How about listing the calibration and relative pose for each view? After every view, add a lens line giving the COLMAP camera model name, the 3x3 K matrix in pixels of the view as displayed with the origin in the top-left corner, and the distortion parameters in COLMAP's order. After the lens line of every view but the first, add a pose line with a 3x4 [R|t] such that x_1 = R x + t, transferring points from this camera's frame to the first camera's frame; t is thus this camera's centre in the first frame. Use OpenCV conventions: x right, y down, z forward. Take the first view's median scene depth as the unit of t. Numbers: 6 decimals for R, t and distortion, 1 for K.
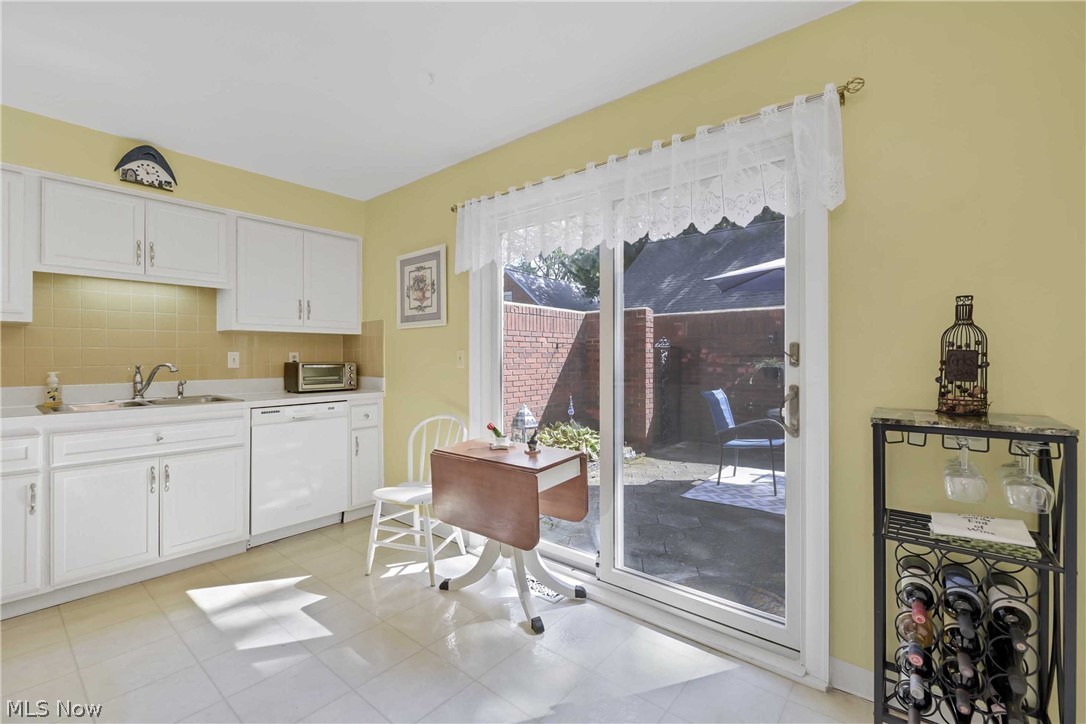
lens RADIAL K [[469.3, 0, 544.9], [0, 469.3, 355.7], [0, 0, 1]] dist [0.001612, -0.000174]
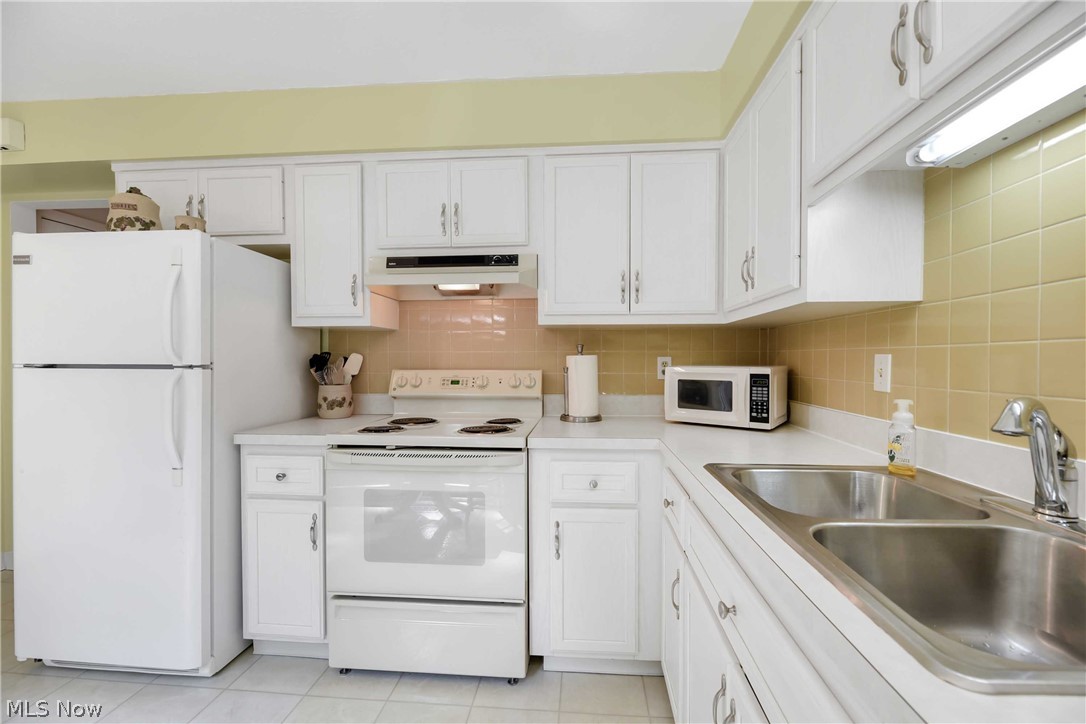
lens RADIAL K [[441.3, 0, 548.7], [0, 441.3, 367.7], [0, 0, 1]] dist [-0.000843, -0.000533]
pose [[-0.817405, 0.011044, -0.575957, -0.453658], [0.001131, 0.999845, 0.017567, -0.004284], [0.576062, 0.013708, -0.817291, 1.010645]]
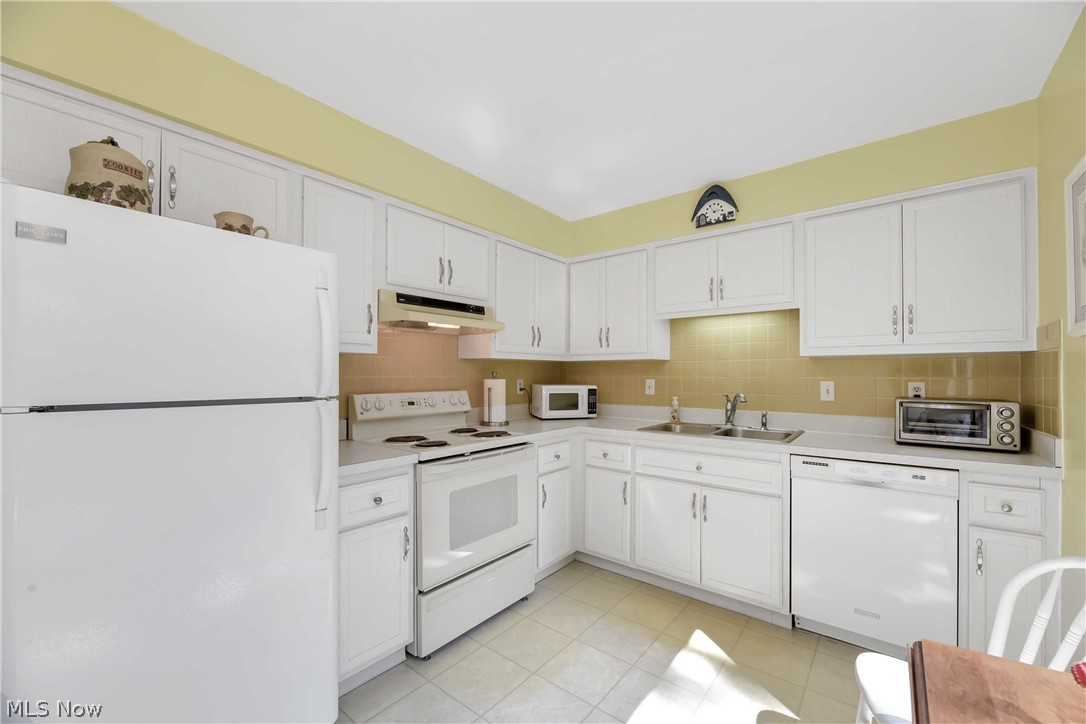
lens RADIAL K [[440.7, 0, 544.6], [0, 440.7, 370.5], [0, 0, 1]] dist [-0.002315, -0.000416]
pose [[0.020896, -0.007127, -0.999756, 0.115617], [0.000425, 0.999975, -0.007119, -0.024501], [0.999782, -0.000276, 0.020898, 0.544485]]
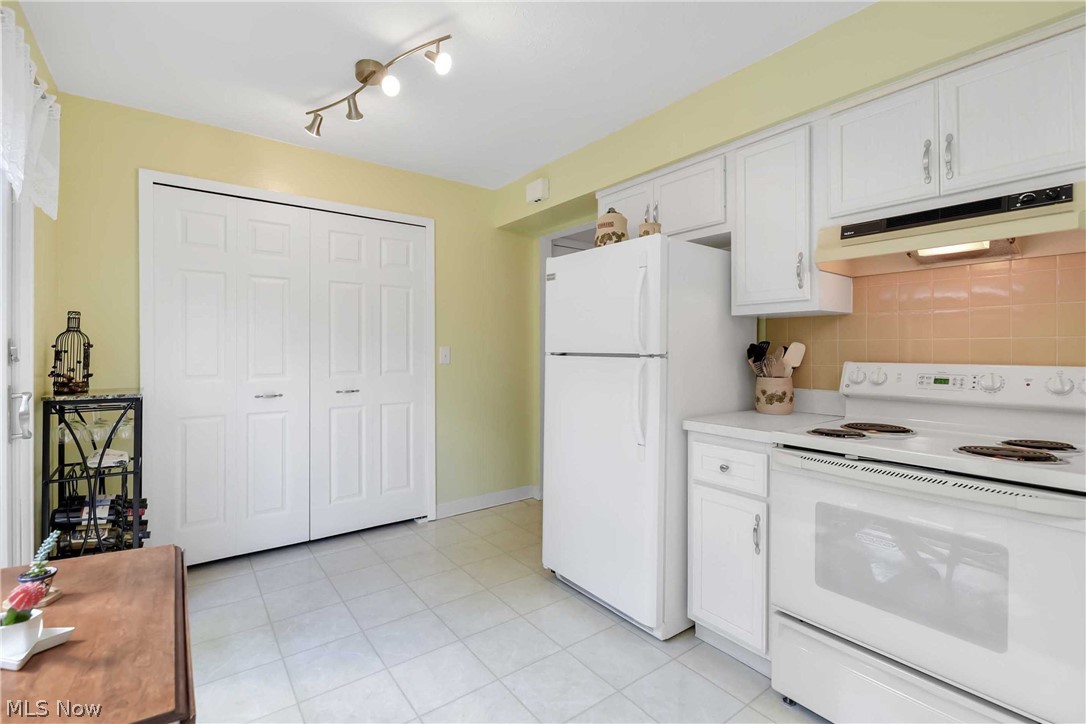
lens RADIAL K [[488.1, 0, 546.4], [0, 488.1, 351.0], [0, 0, 1]] dist [-0.001091, -0.000244]
pose [[-0.973503, -0.001318, 0.228669, -0.417999], [-0.000884, 0.999998, 0.001999, -0.004222], [-0.228671, 0.001744, -0.973502, 1.004211]]
